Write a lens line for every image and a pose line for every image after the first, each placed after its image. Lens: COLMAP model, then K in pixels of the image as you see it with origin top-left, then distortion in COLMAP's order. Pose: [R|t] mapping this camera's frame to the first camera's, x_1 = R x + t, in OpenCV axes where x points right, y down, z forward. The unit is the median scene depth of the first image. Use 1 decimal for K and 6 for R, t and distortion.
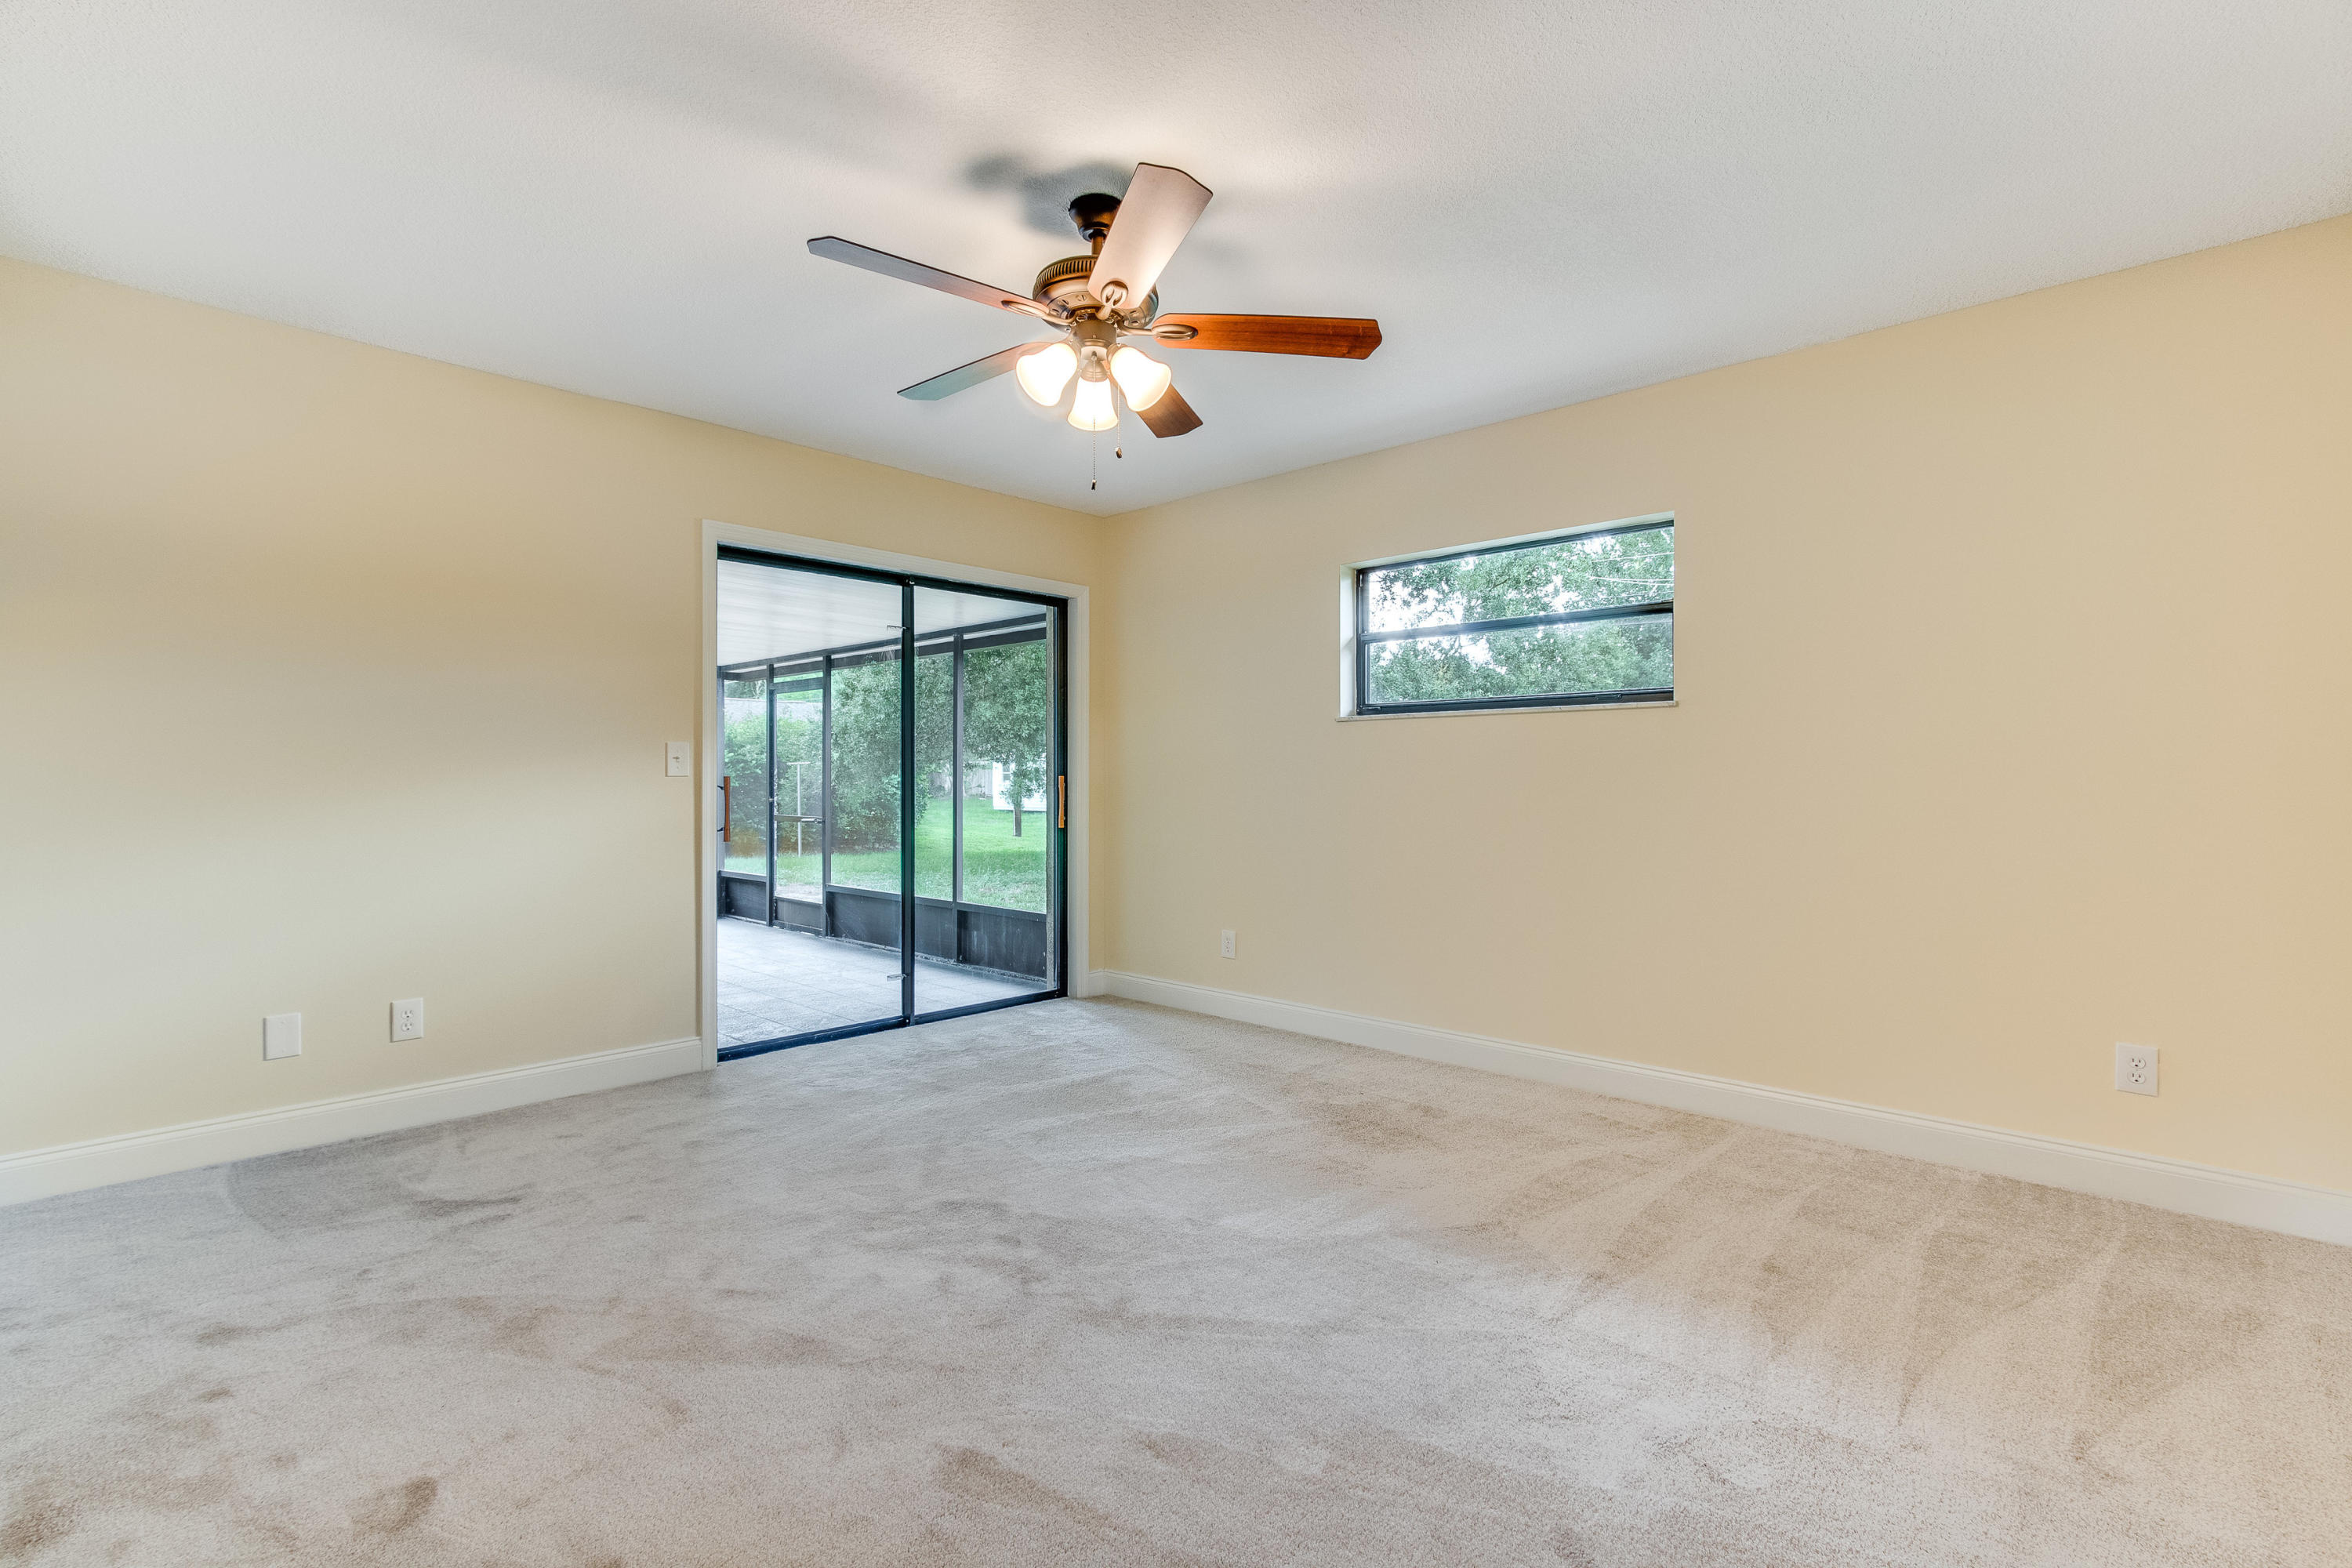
lens RADIAL K [[1086.9, 0, 1178.3], [0, 1086.9, 779.9], [0, 0, 1]] dist [-0.004035, 0.003430]
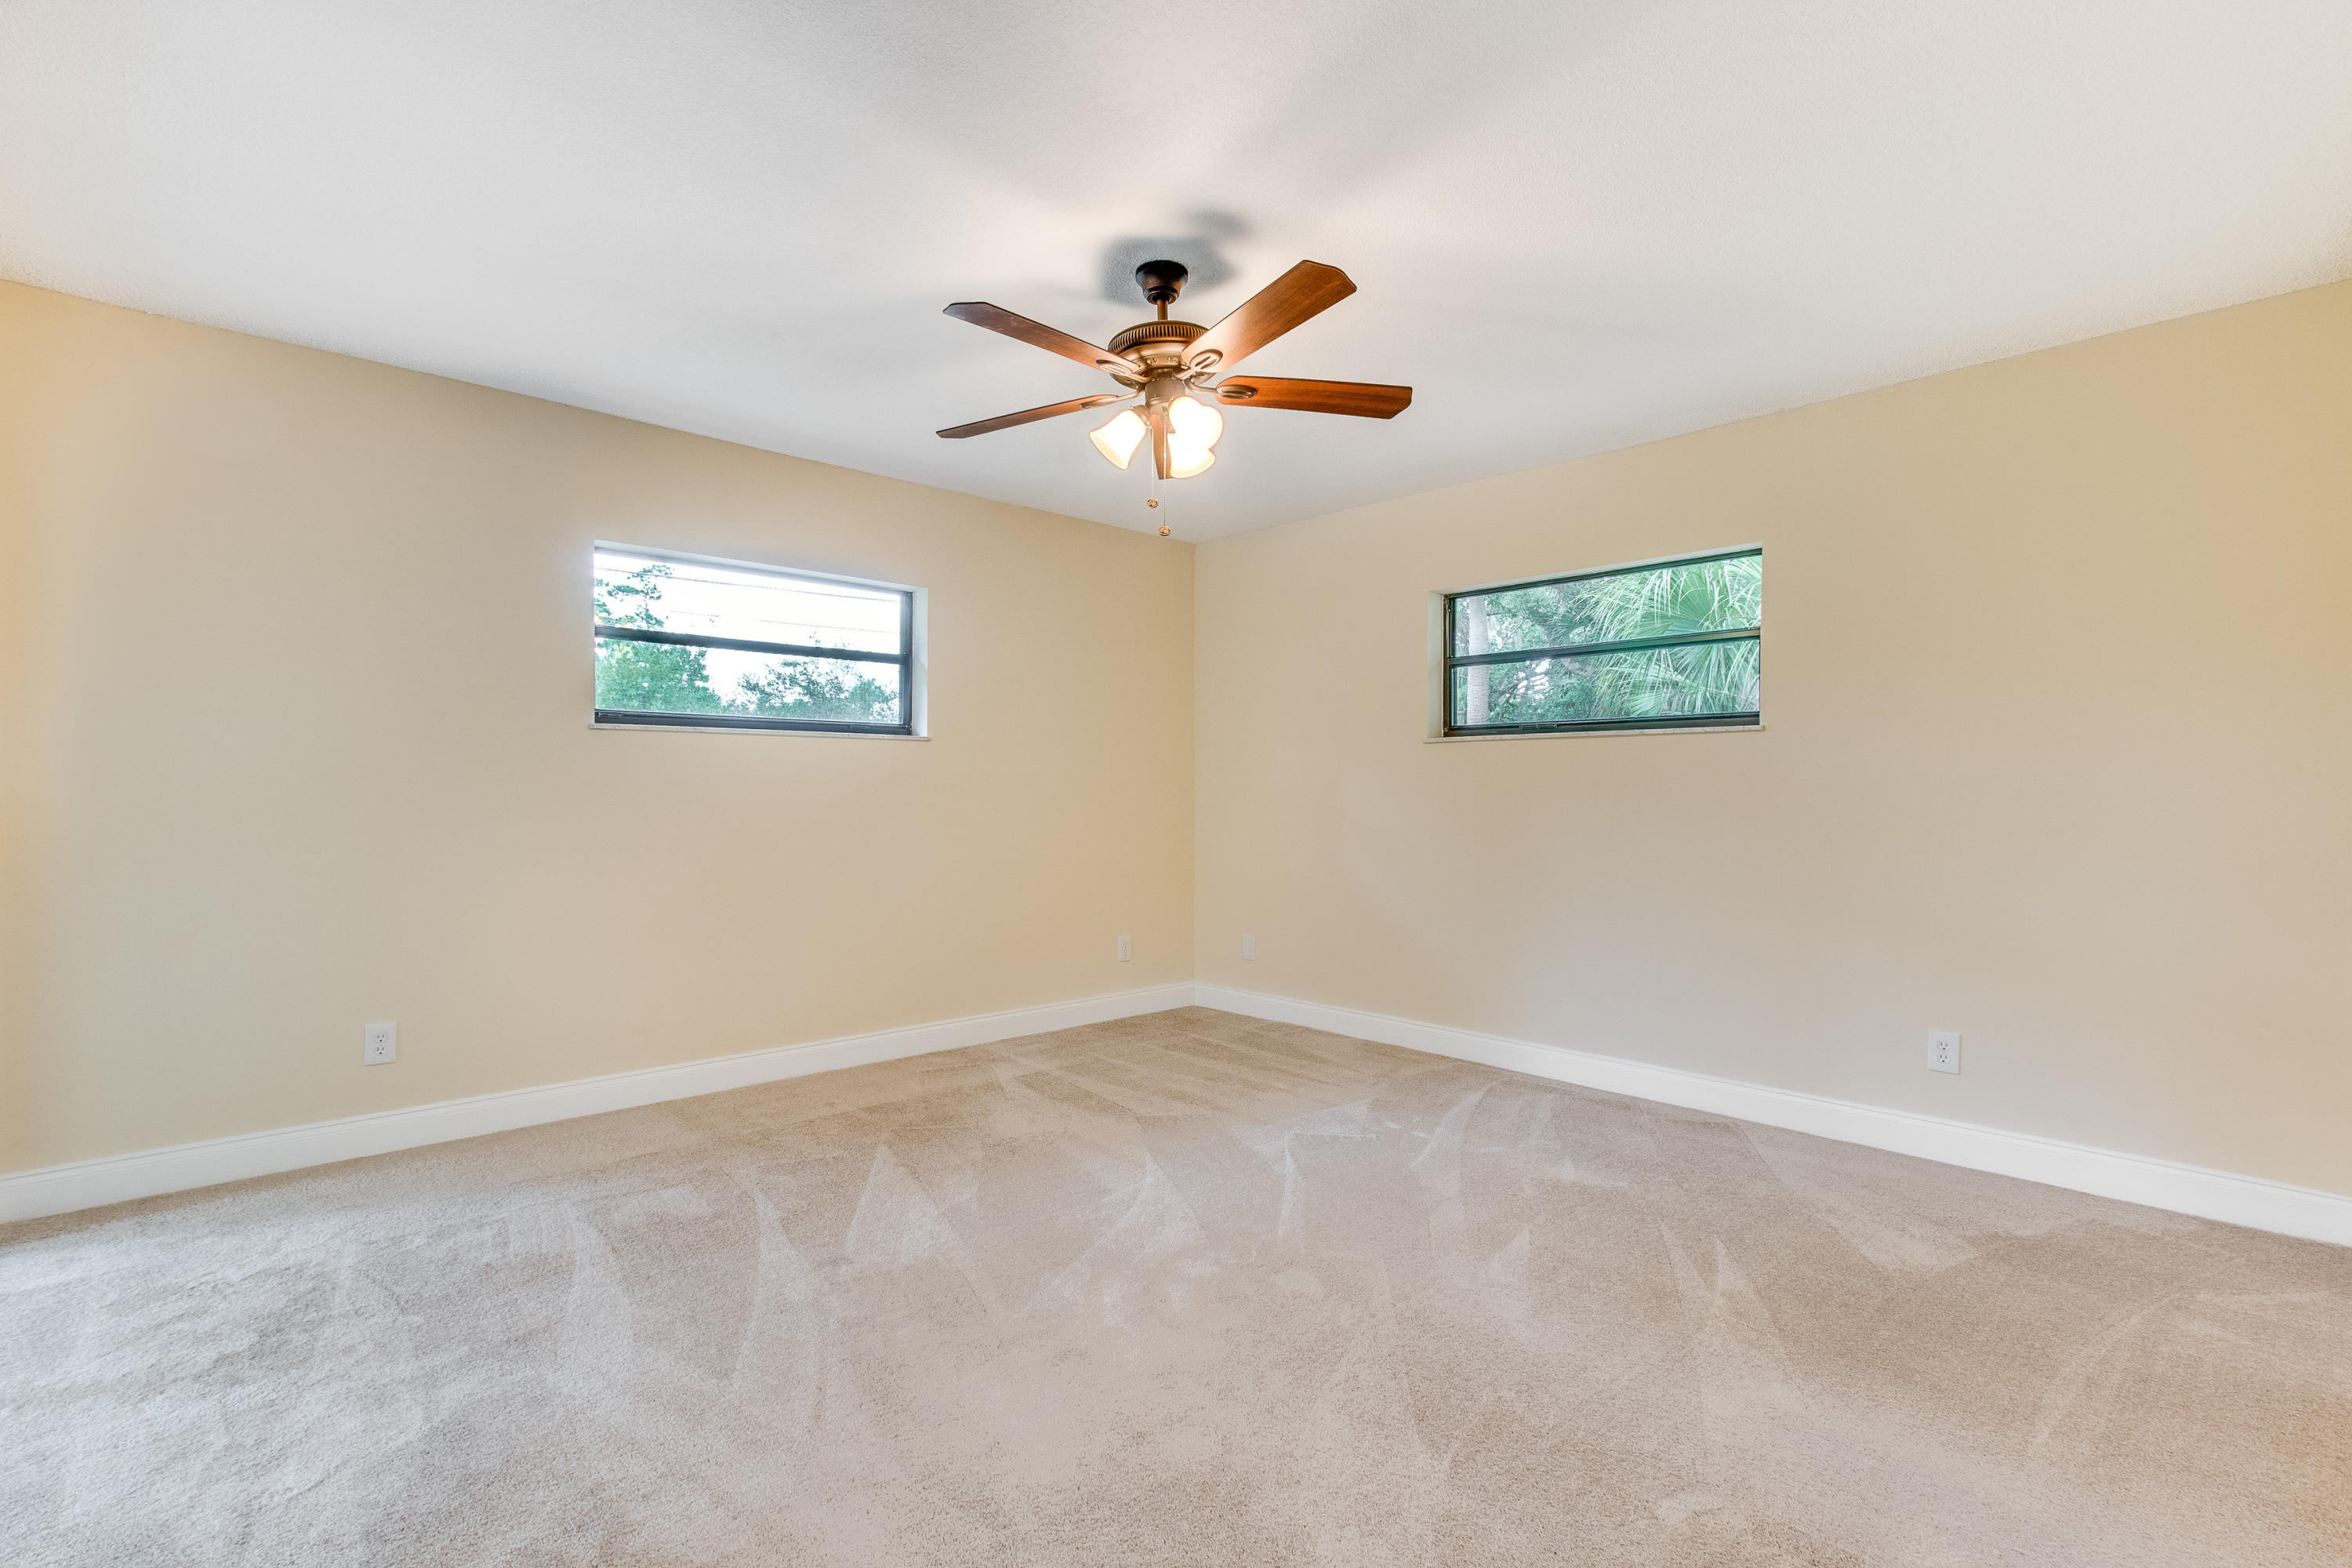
lens RADIAL K [[1086.9, 0, 1176.1], [0, 1086.9, 788.6], [0, 0, 1]] dist [-0.004035, 0.003430]
pose [[0.065083, -0.007185, 0.997854, -0.731612], [-0.002707, 0.999969, 0.007376, -0.014770], [-0.997876, -0.003182, 0.065061, 0.582627]]
